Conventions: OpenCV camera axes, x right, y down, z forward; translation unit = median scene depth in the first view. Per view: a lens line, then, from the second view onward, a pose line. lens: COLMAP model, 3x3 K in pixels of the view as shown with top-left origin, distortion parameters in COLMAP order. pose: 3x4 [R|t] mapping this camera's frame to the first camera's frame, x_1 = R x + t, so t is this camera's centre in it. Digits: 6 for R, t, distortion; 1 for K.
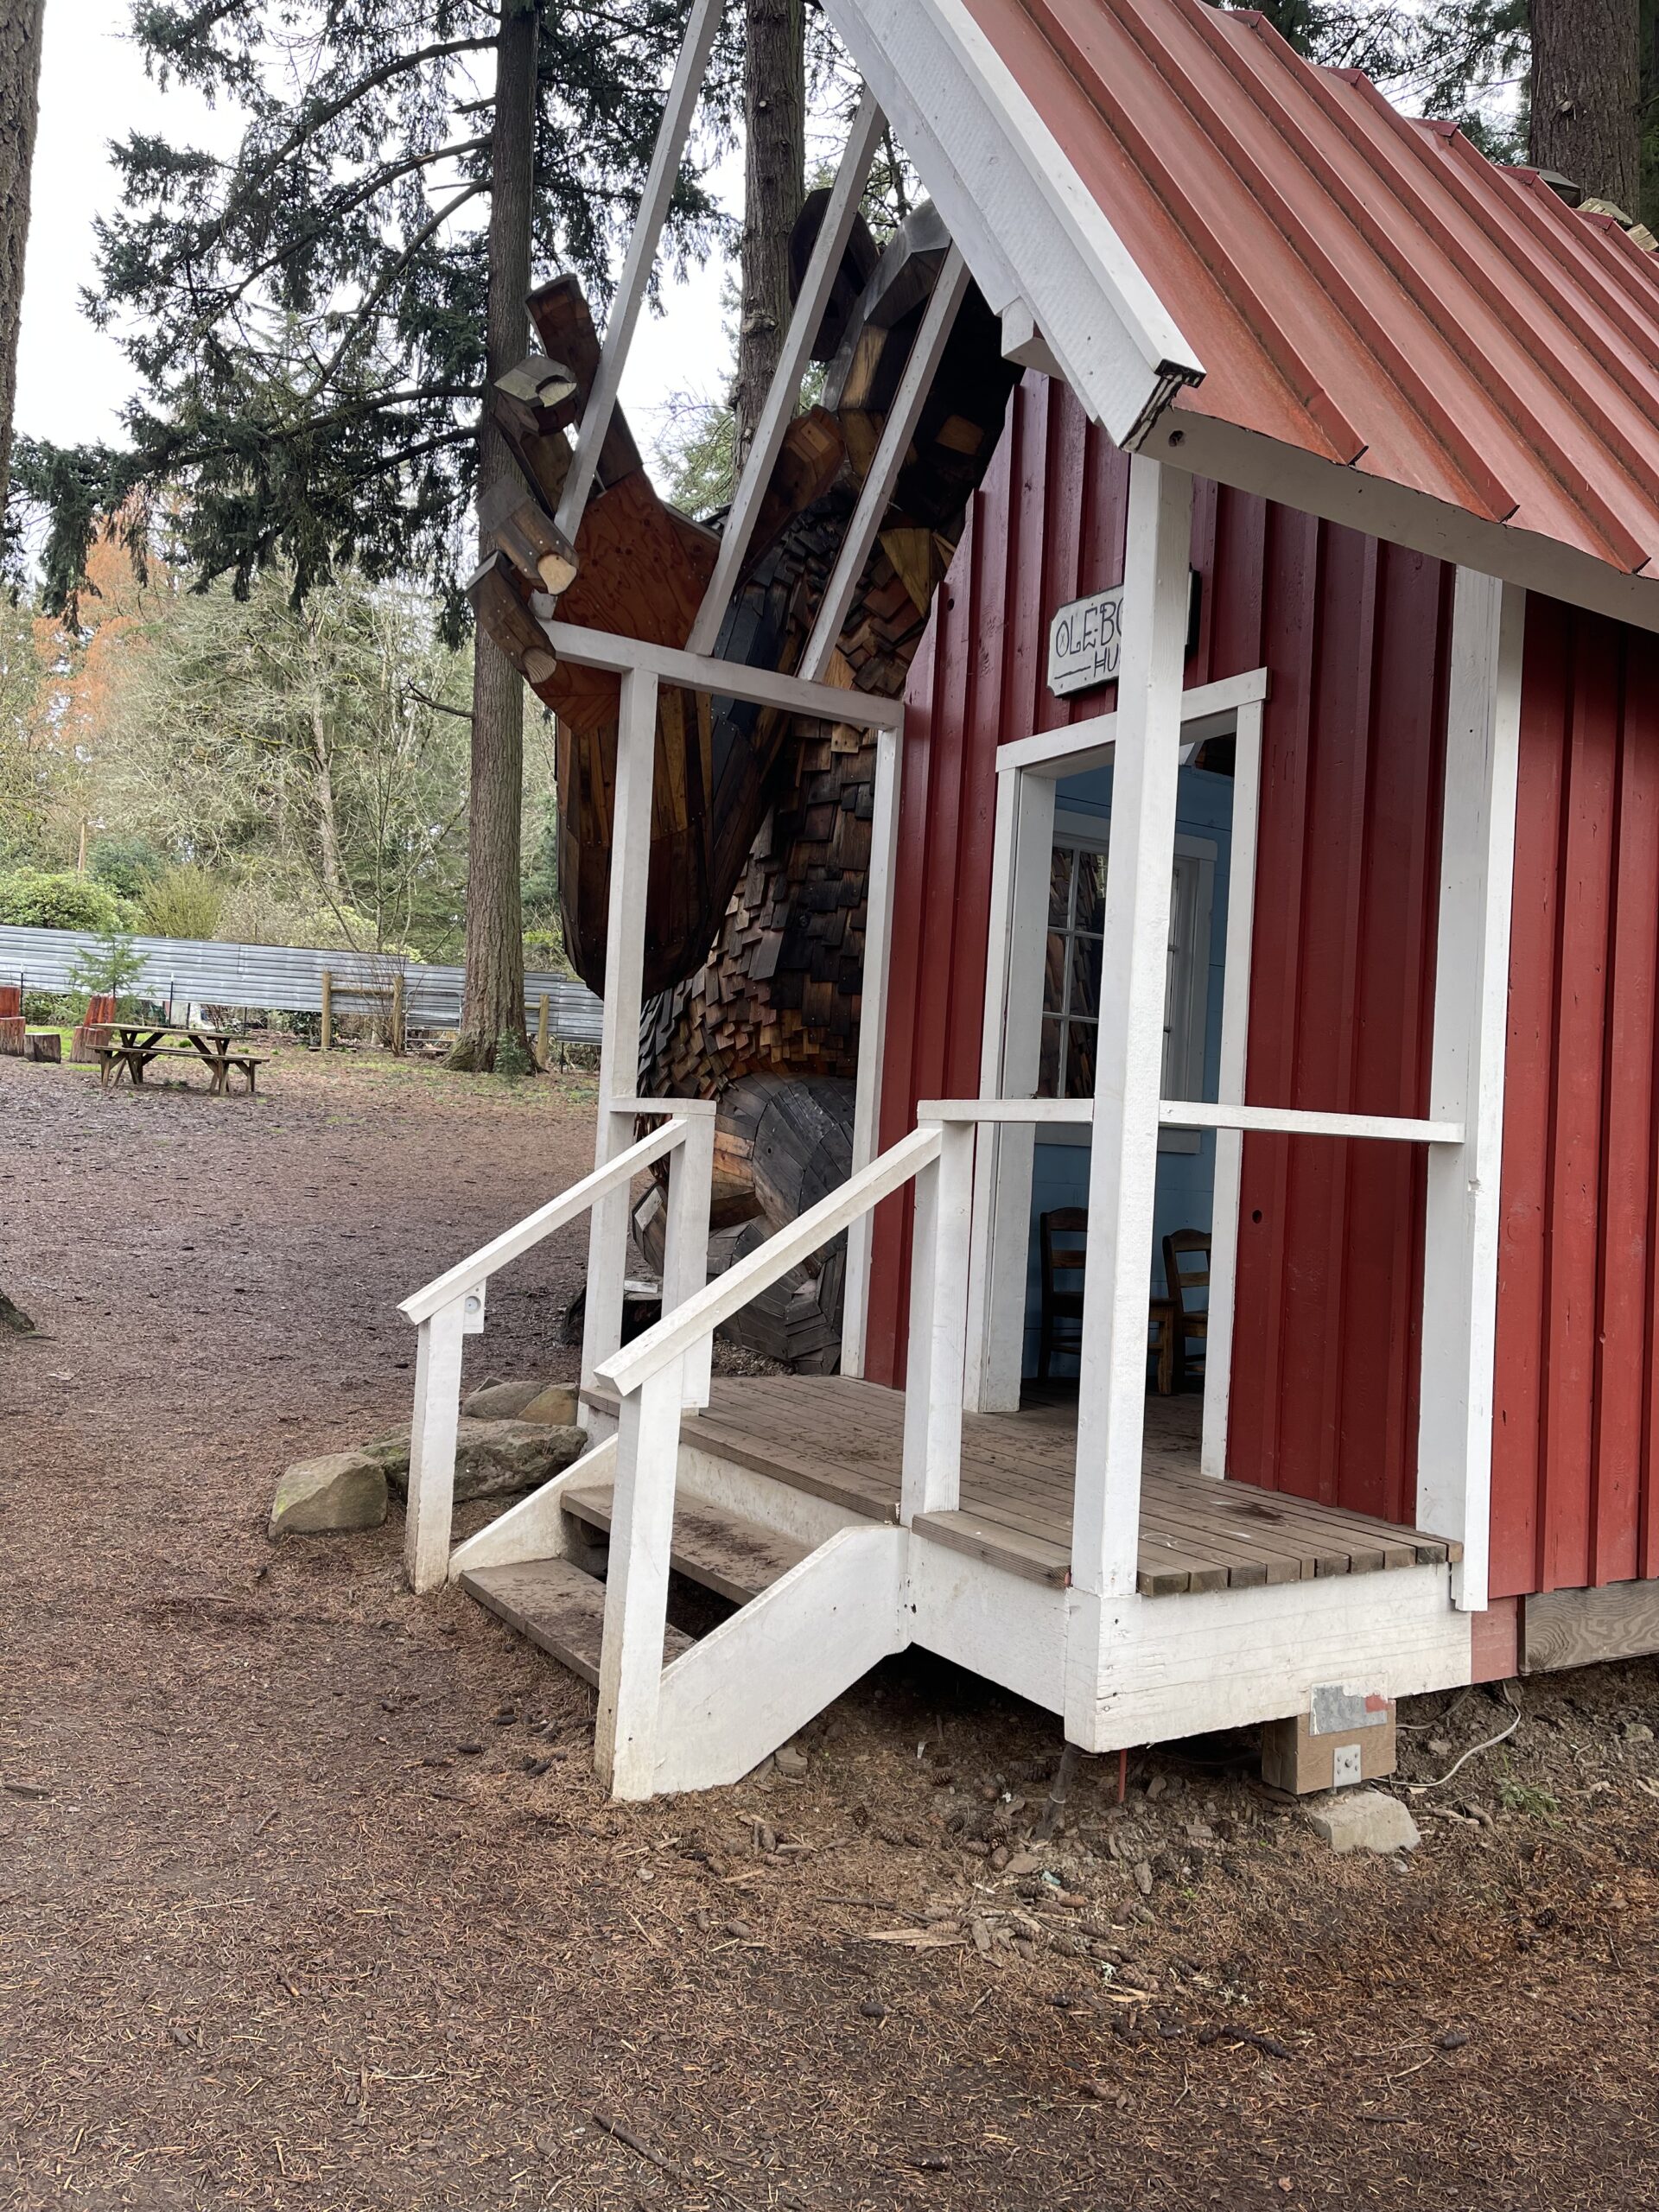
lens RADIAL K [[1652.4, 0, 798.7], [0, 1652.4, 1155.9], [0, 0, 1]] dist [0.067006, -0.114858]
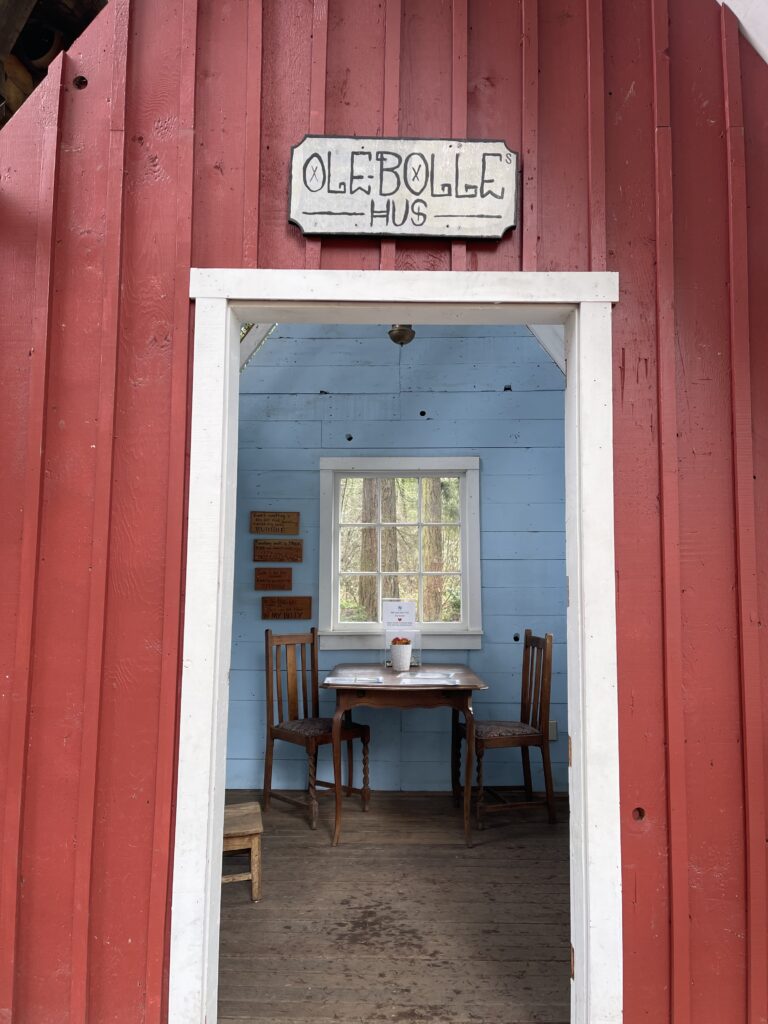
lens RADIAL K [[772.6, 0, 385.7], [0, 772.6, 517.9], [0, 0, 1]] dist [0.074619, -0.117177]
pose [[0.526543, 0.028220, 0.849680, -0.113439], [0.013709, 0.999037, -0.041676, -0.068780], [-0.850038, 0.033593, 0.525649, 0.487828]]
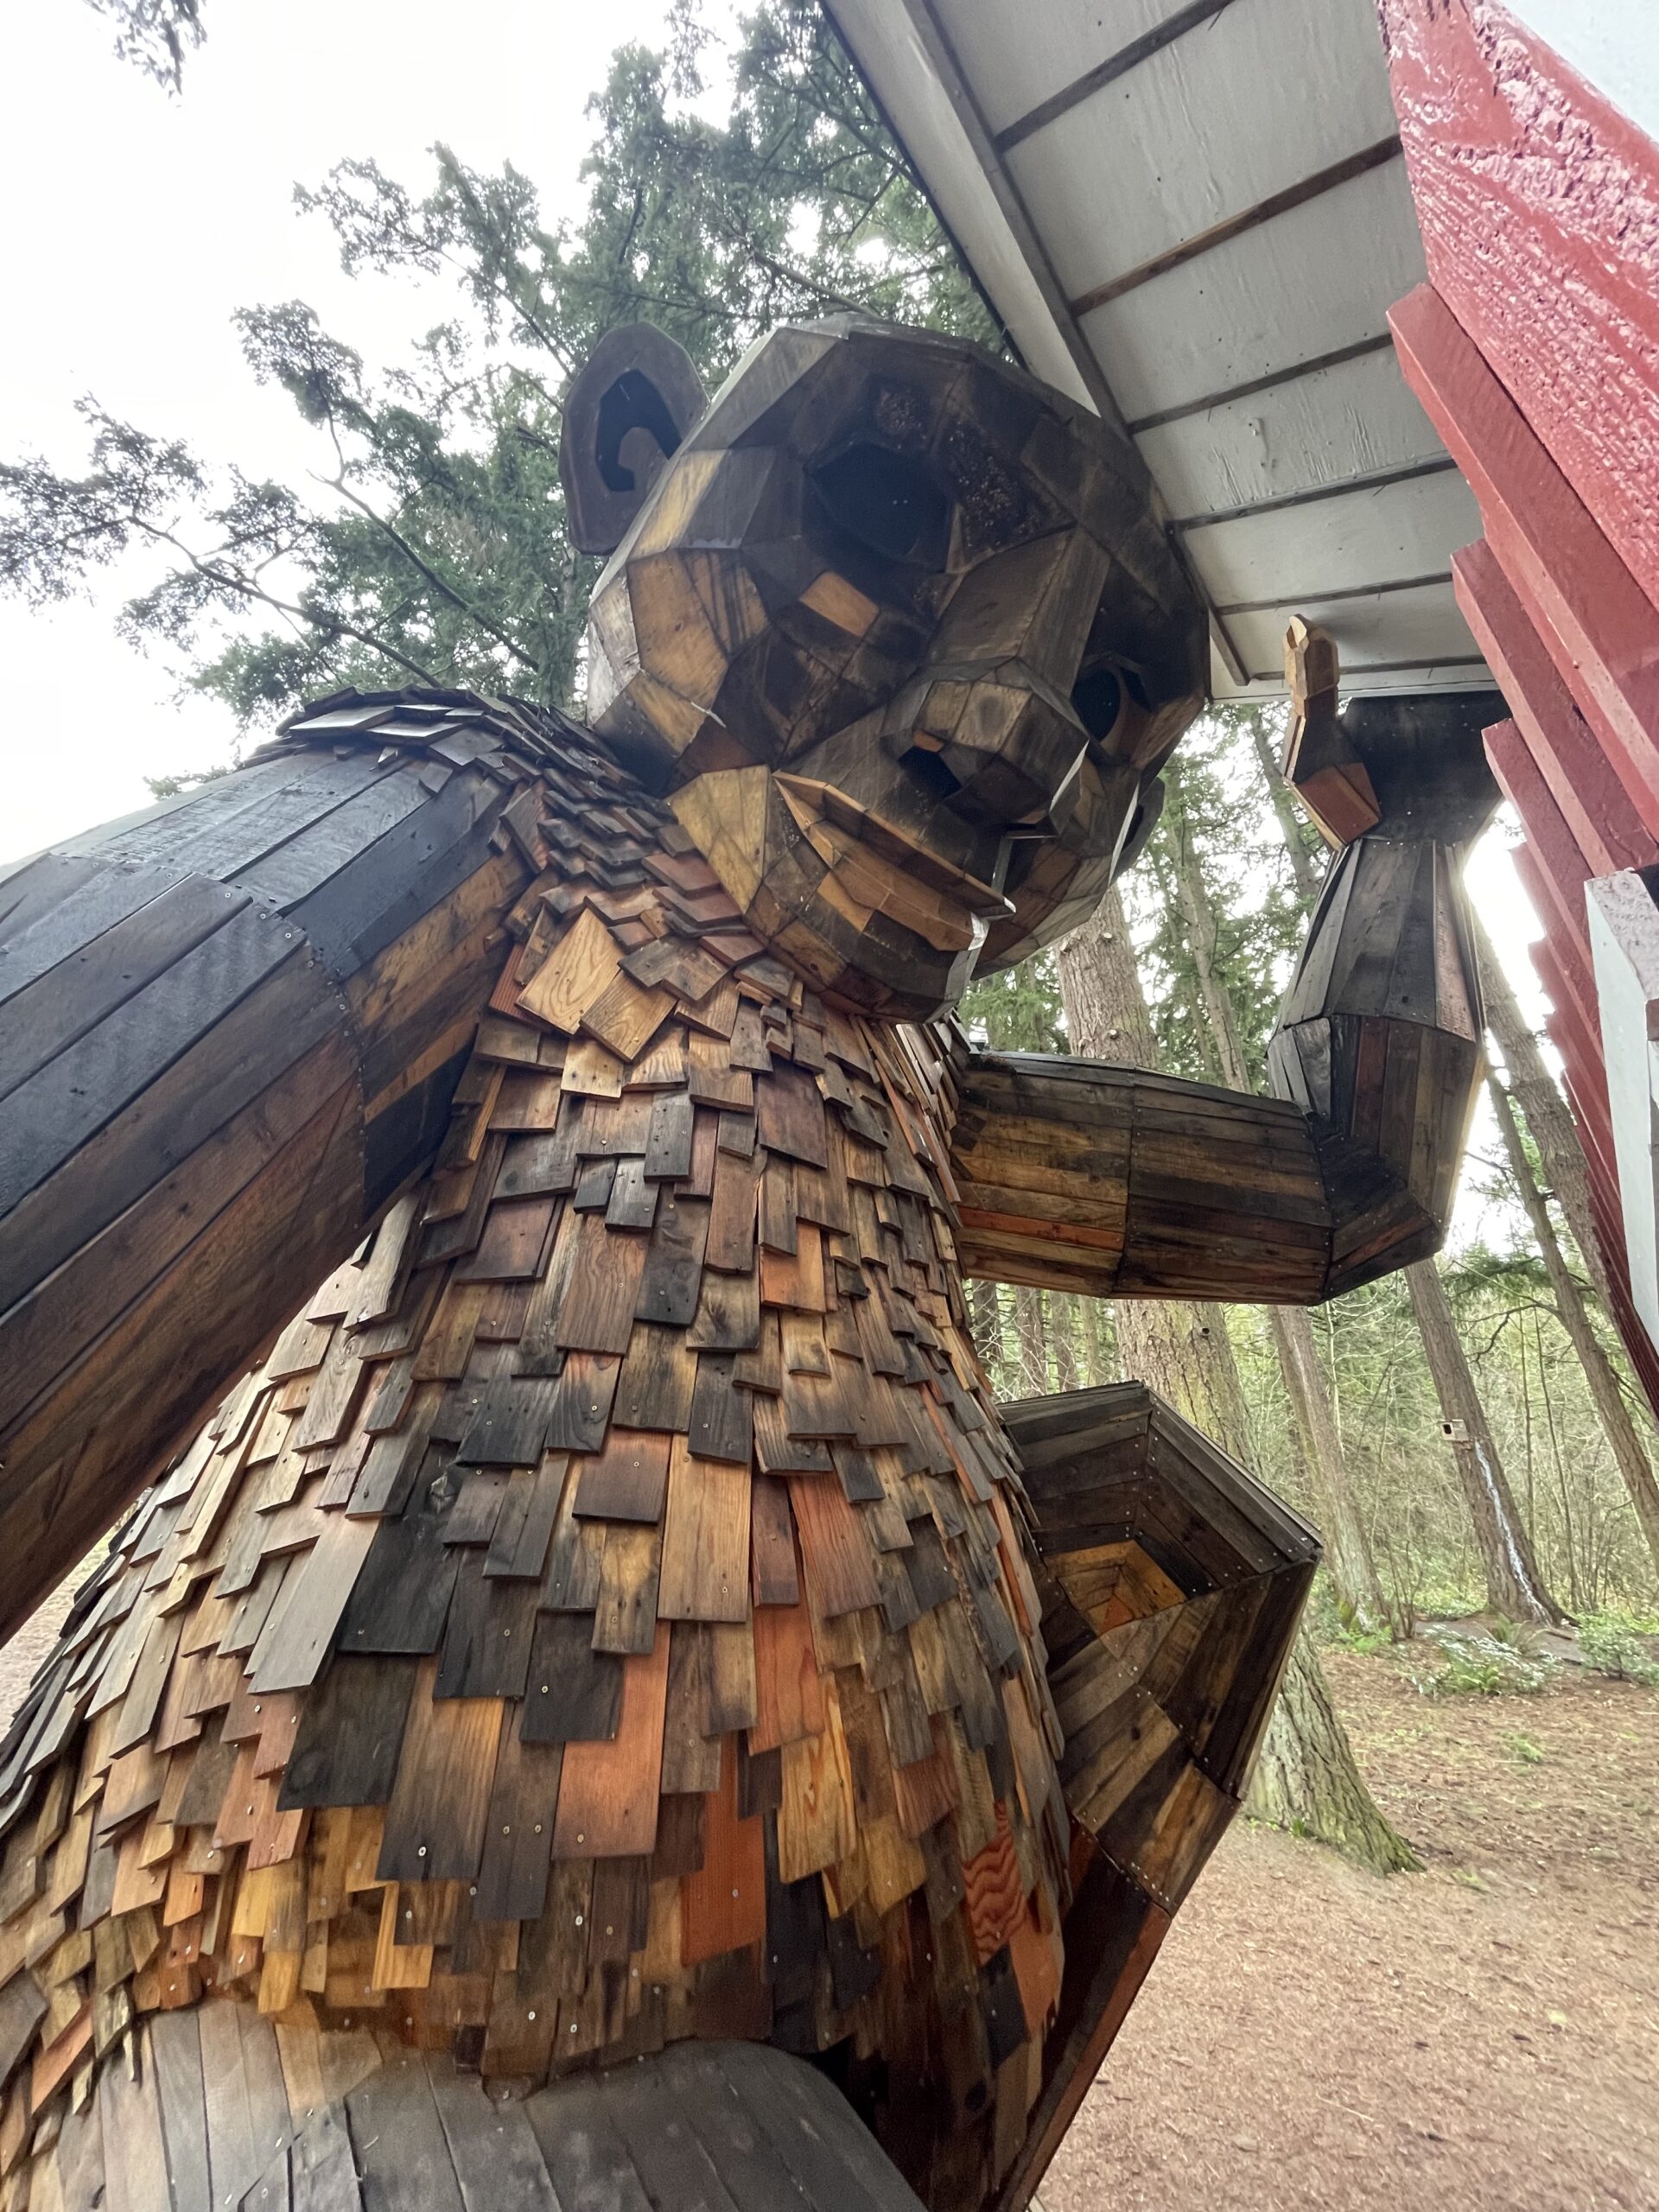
lens RADIAL K [[883.1, 0, 826.3], [0, 883.1, 1100.4], [0, 0, 1]] dist [-0.007522, -0.000389]
pose [[0.943757, 0.109577, 0.311955, 0.013145], [0.043770, 0.893780, -0.446364, -0.129359], [-0.327730, 0.434913, 0.838715, 0.773612]]
